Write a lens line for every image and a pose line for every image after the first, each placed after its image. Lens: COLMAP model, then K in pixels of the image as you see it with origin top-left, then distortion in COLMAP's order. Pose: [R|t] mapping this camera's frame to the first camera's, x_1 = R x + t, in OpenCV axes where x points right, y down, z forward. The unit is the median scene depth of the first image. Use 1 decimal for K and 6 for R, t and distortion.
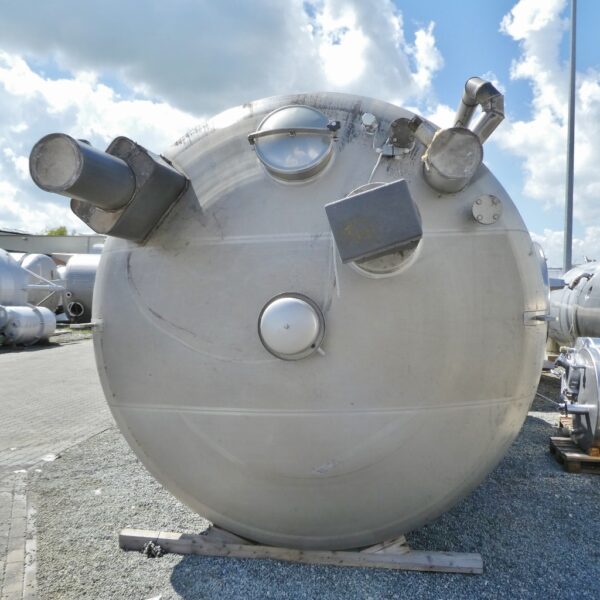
lens RADIAL K [[657.9, 0, 300.0], [0, 657.9, 300.0], [0, 0, 1]] dist [-0.043000, 0.005909]
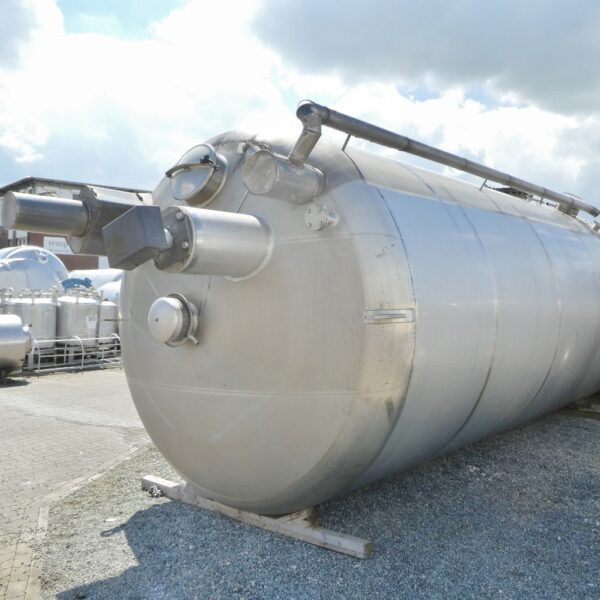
lens RADIAL K [[657.9, 0, 300.0], [0, 657.9, 300.0], [0, 0, 1]] dist [-0.043000, 0.005909]
pose [[0.844468, -0.003484, -0.535594, 0.747752], [-0.005376, 0.999873, -0.014981, 0.016190], [0.535578, 0.015530, 0.844343, 0.042401]]
